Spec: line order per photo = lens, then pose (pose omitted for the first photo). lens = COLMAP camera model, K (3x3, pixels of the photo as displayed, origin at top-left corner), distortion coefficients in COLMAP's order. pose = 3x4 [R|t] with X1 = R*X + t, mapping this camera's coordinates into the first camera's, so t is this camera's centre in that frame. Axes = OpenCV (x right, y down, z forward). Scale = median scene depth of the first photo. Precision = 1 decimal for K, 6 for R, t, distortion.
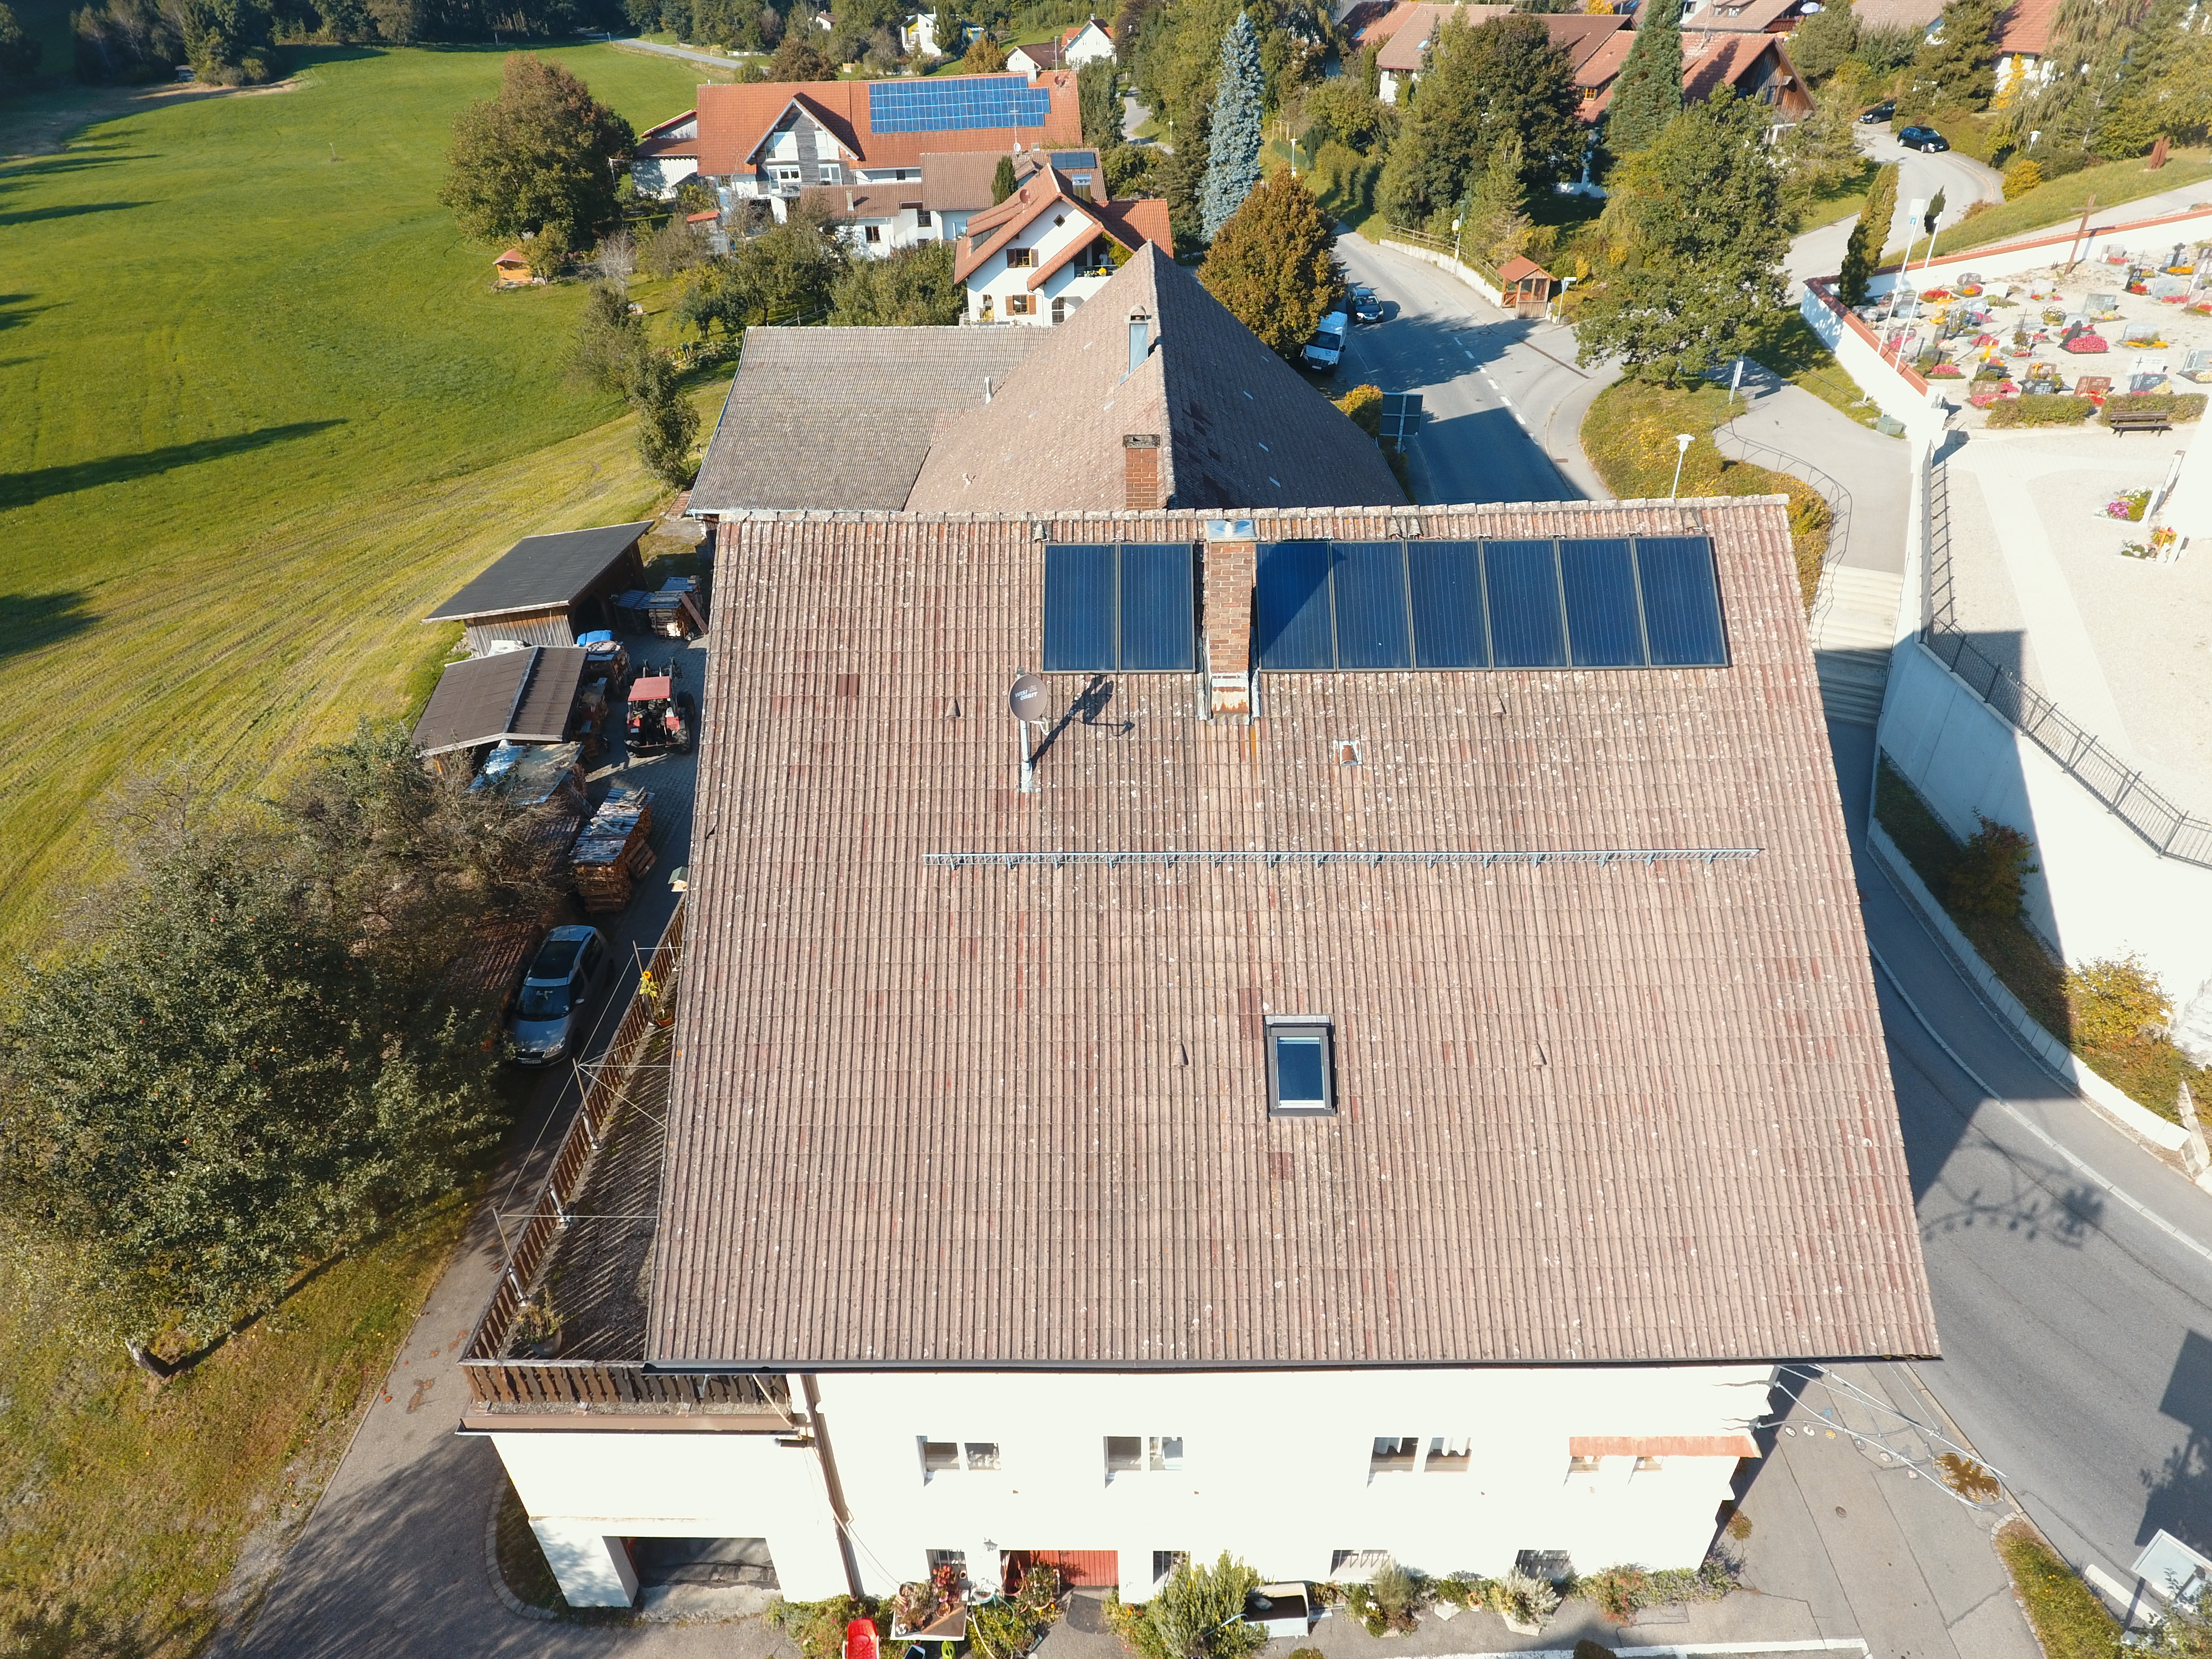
lens RADIAL K [[1294.6, 0, 1099.2], [0, 1294.6, 826.0], [0, 0, 1]] dist [-0.008434, 0.001033]
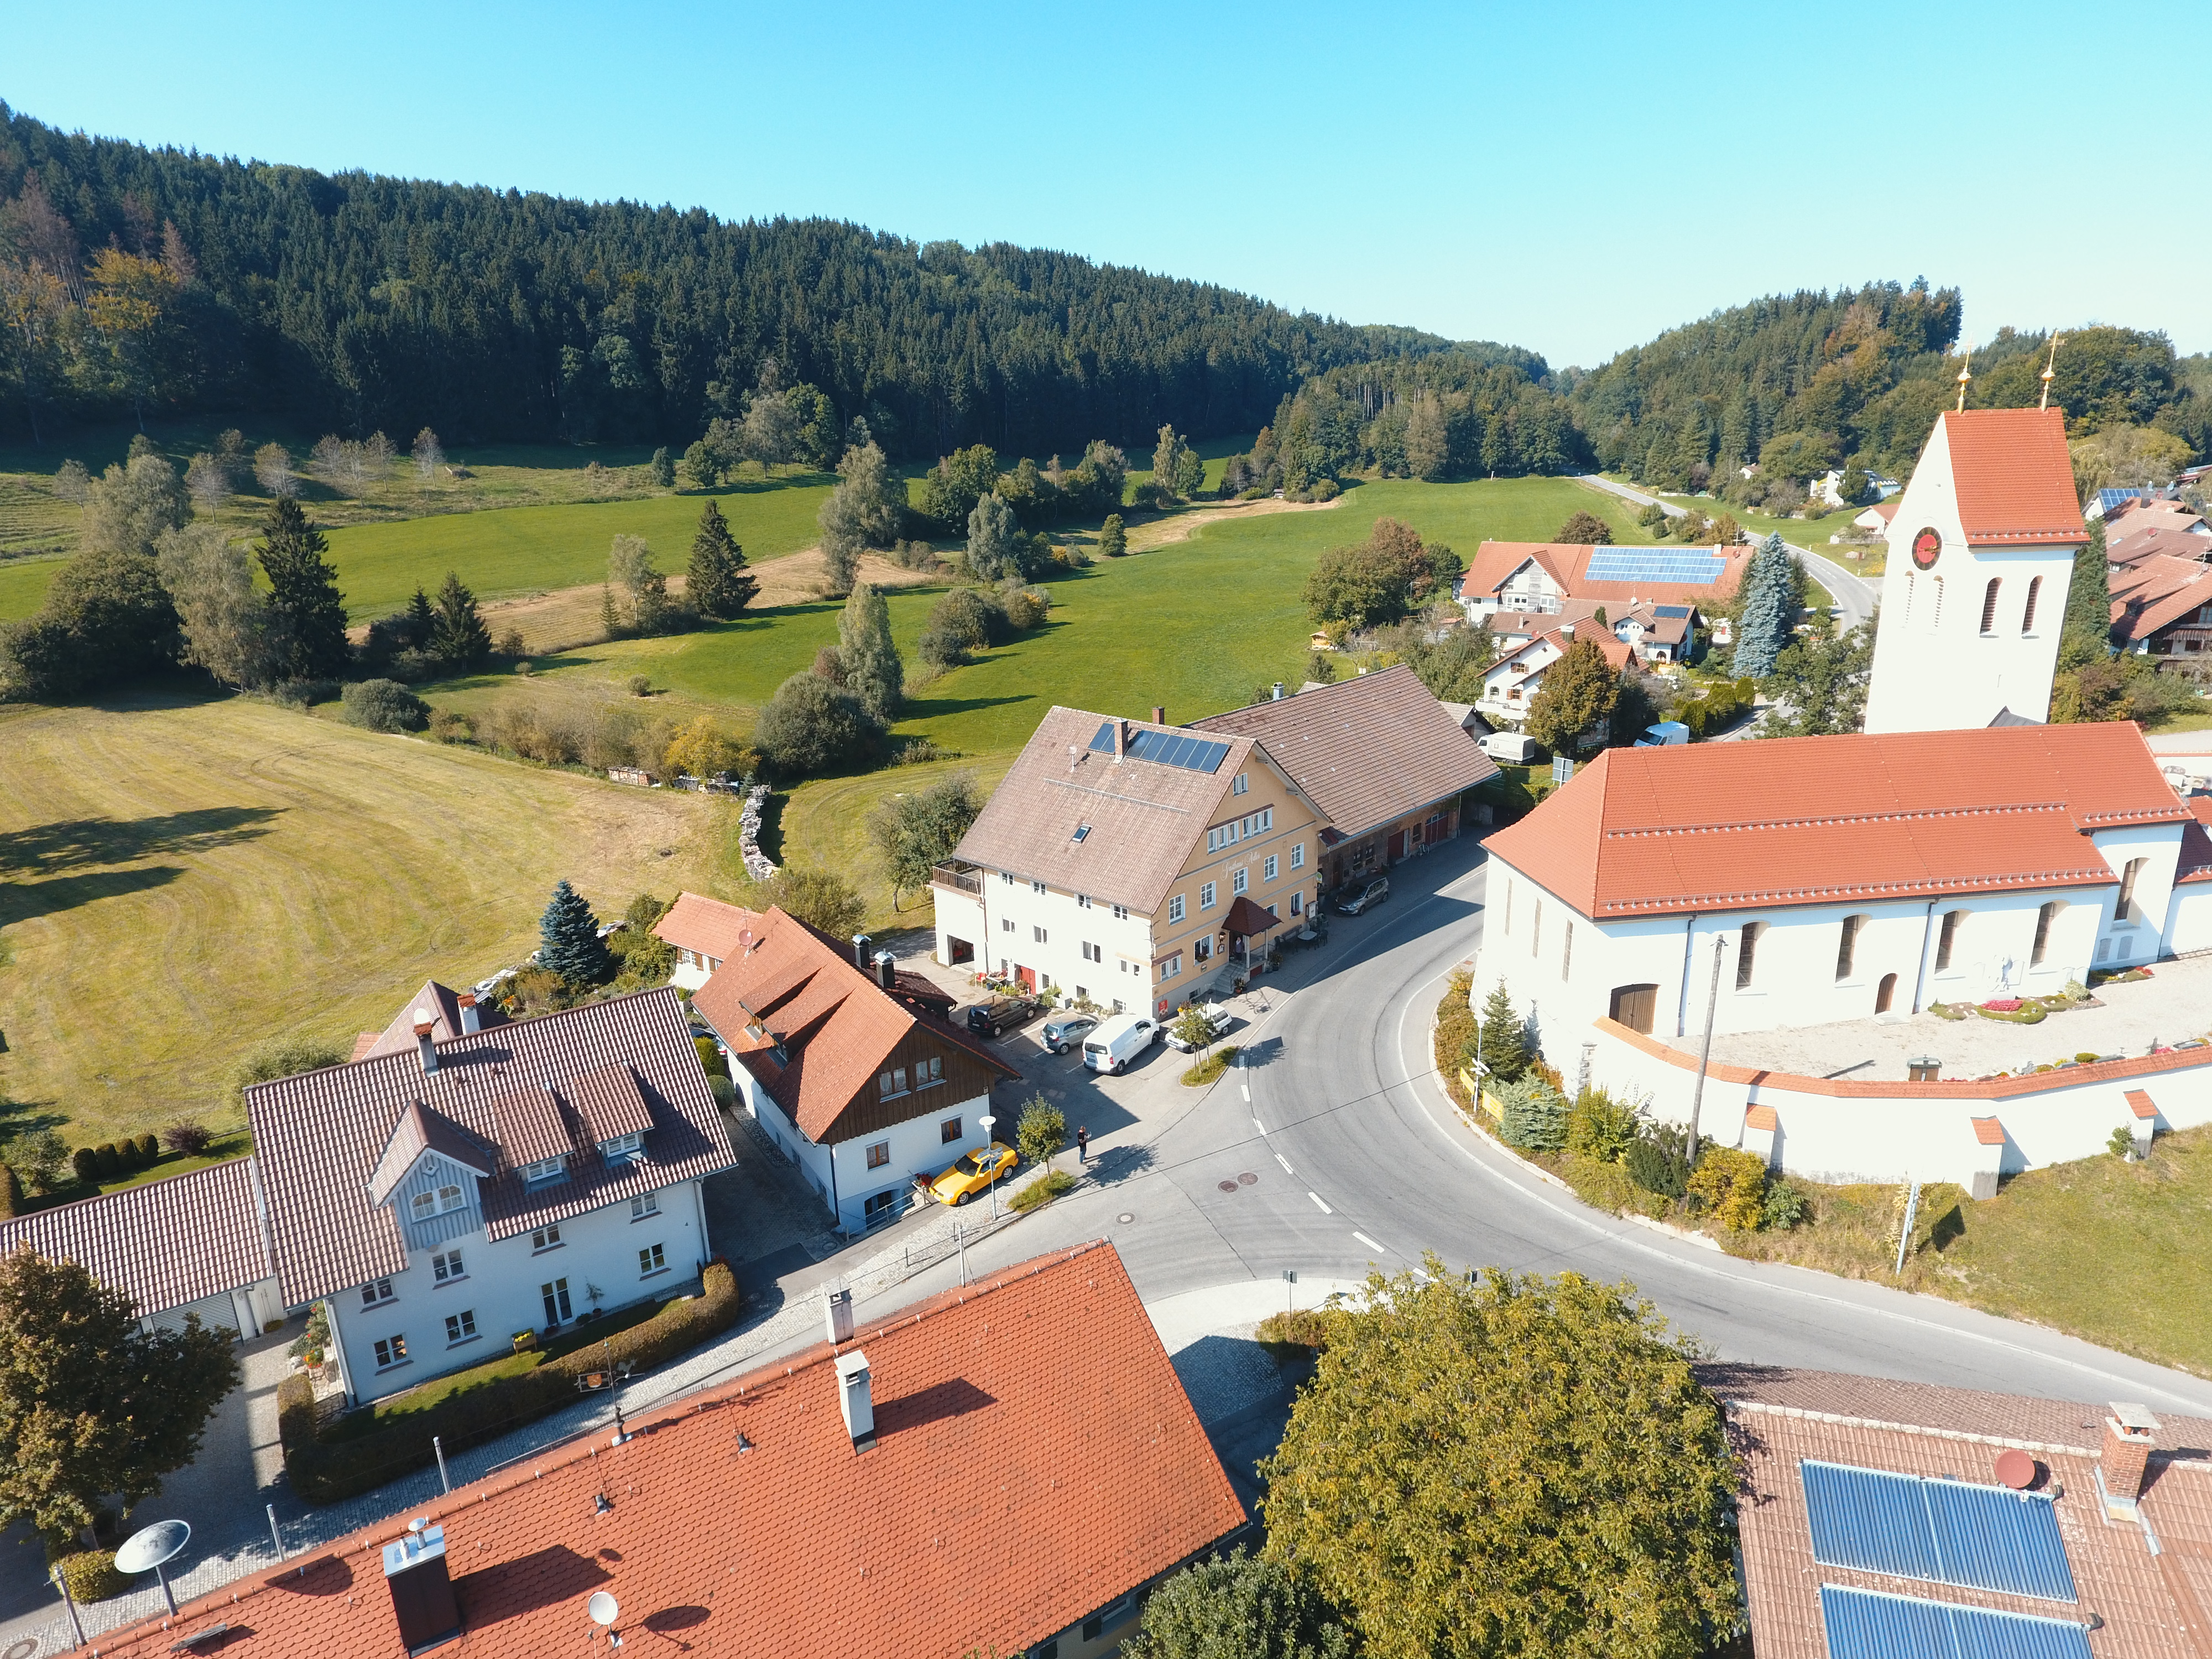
lens RADIAL K [[1294.6, 0, 1106.6], [0, 1294.6, 821.4], [0, 0, 1]] dist [-0.008434, 0.001033]
pose [[0.746861, 0.192819, -0.636412, 0.440707], [-0.353914, 0.925494, -0.134931, 0.104352], [0.562978, 0.326009, 0.759456, -0.336440]]
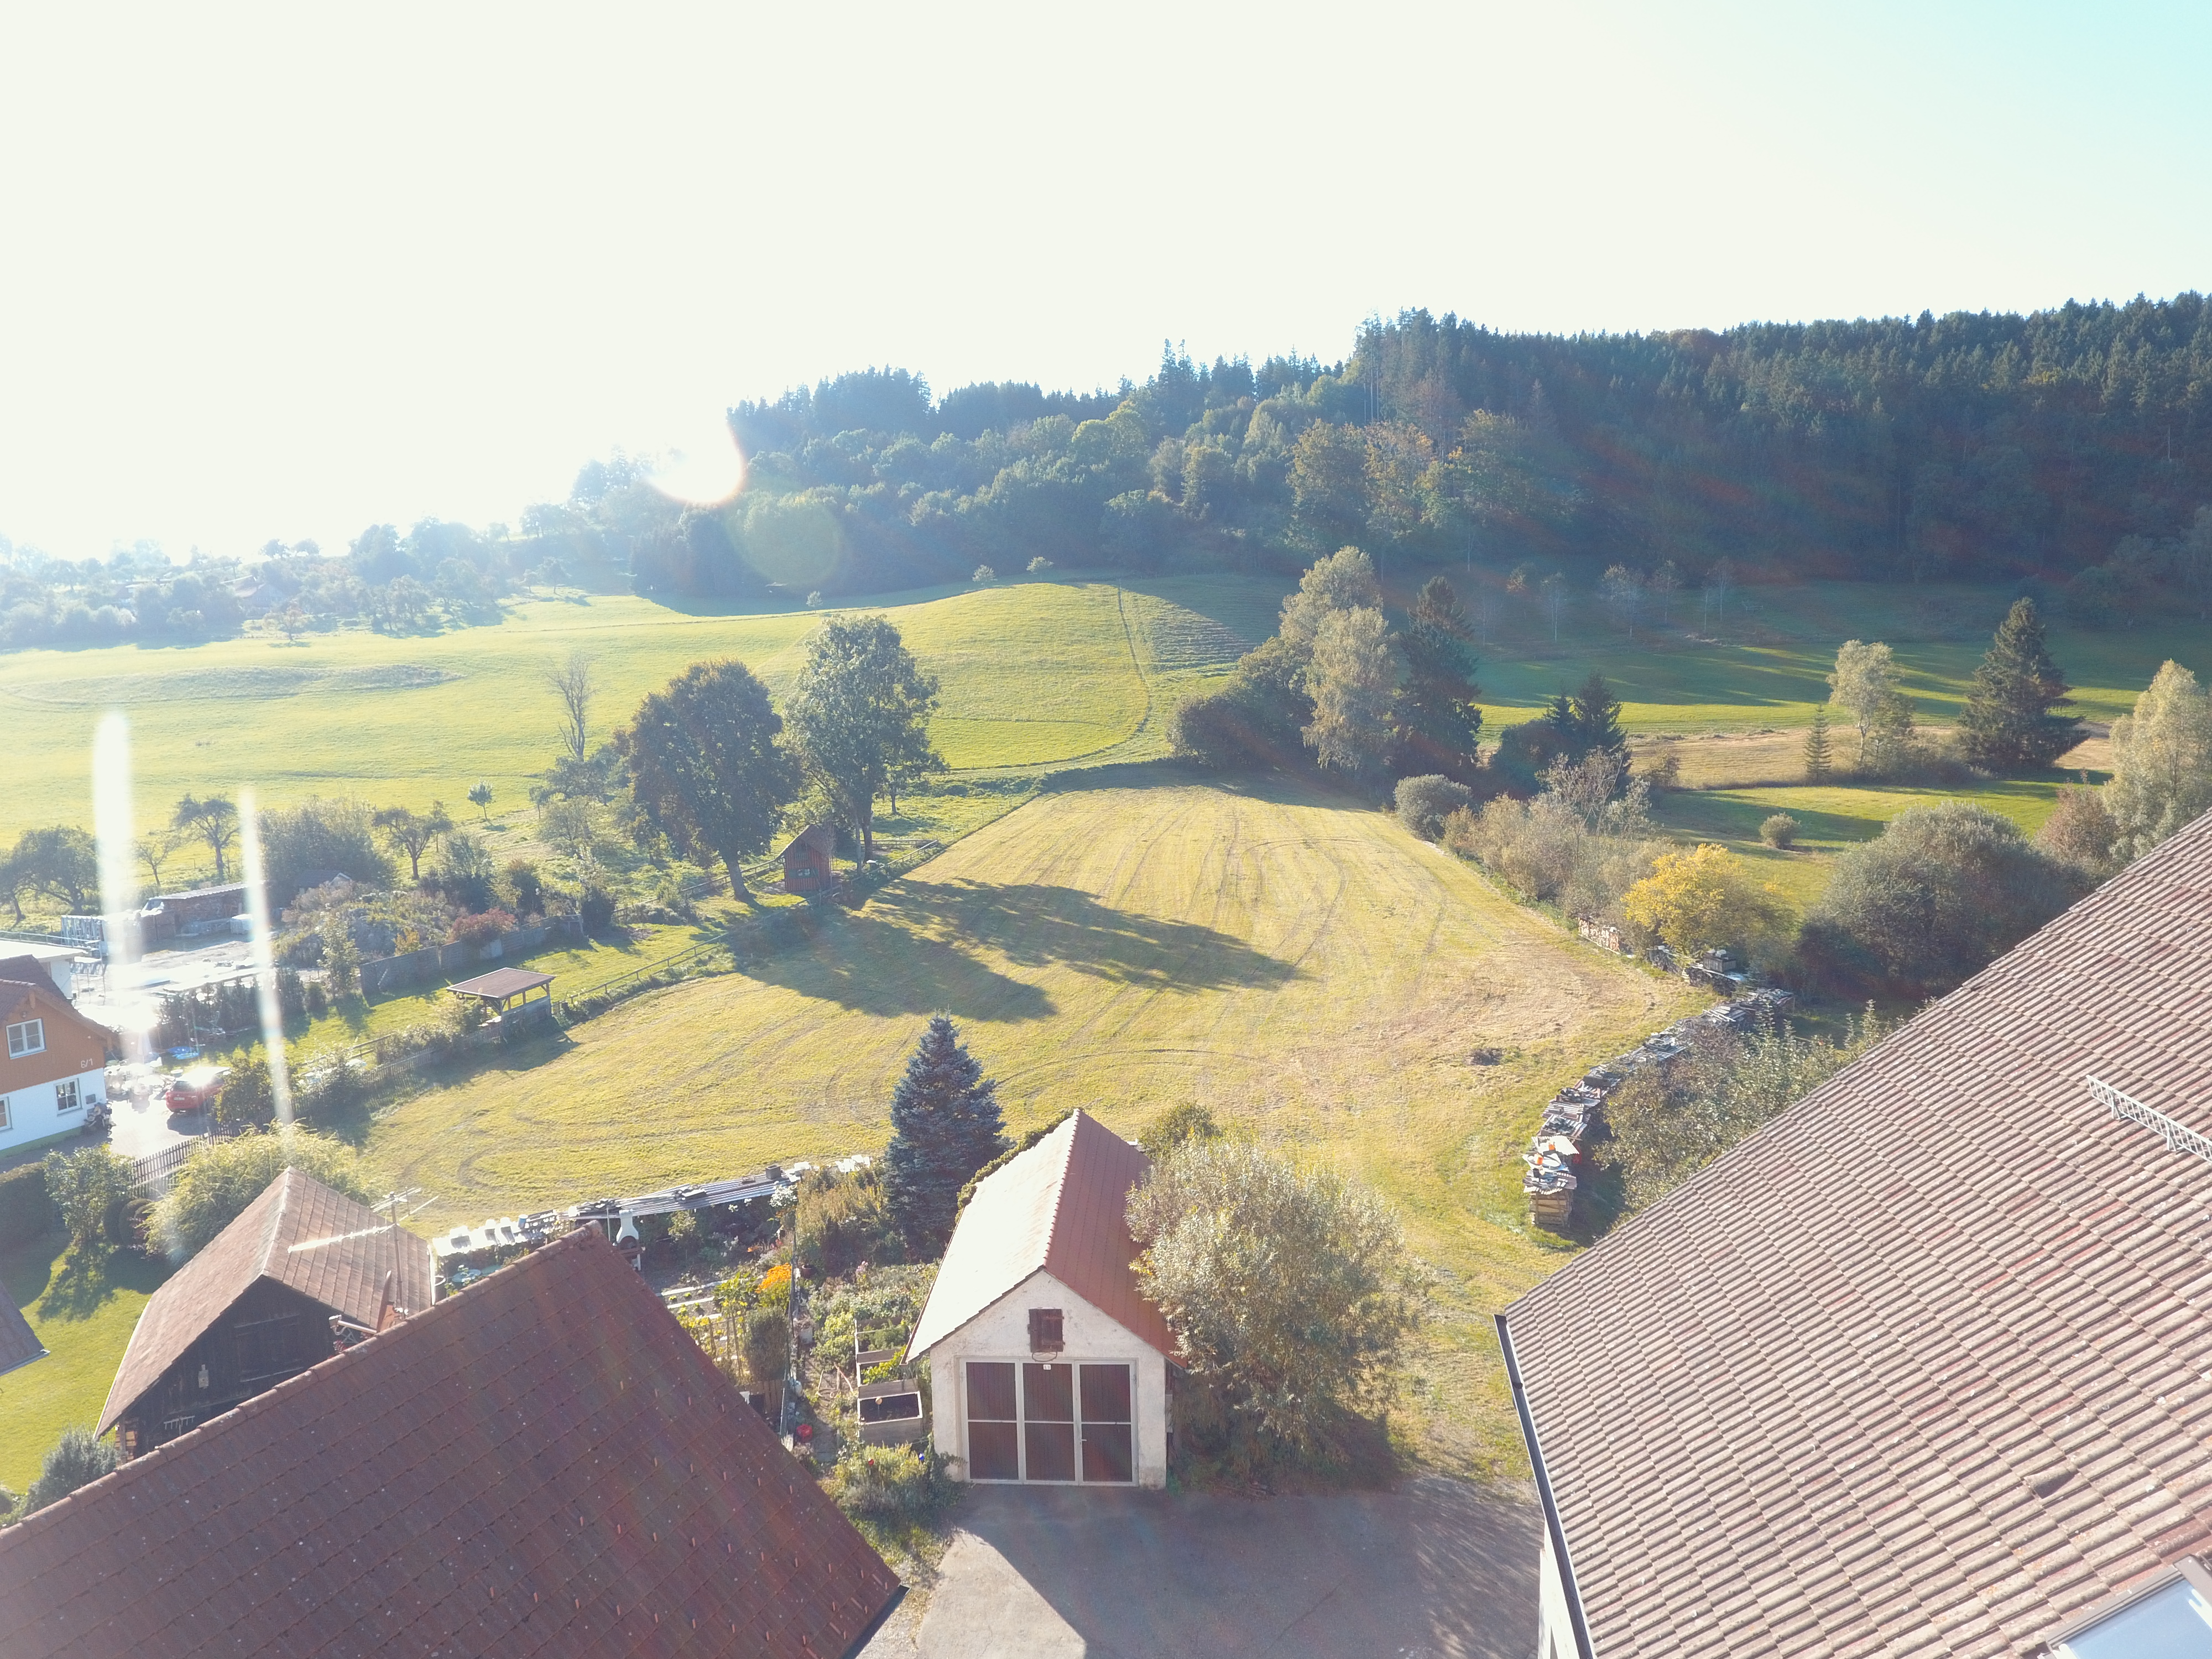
lens RADIAL K [[1294.6, 0, 1103.0], [0, 1294.6, 808.7], [0, 0, 1]] dist [-0.008434, 0.001033]
pose [[-0.153945, 0.130357, -0.979443, 0.092587], [-0.518284, 0.833292, 0.192367, 0.006933], [0.841238, 0.537244, -0.060720, 0.079252]]
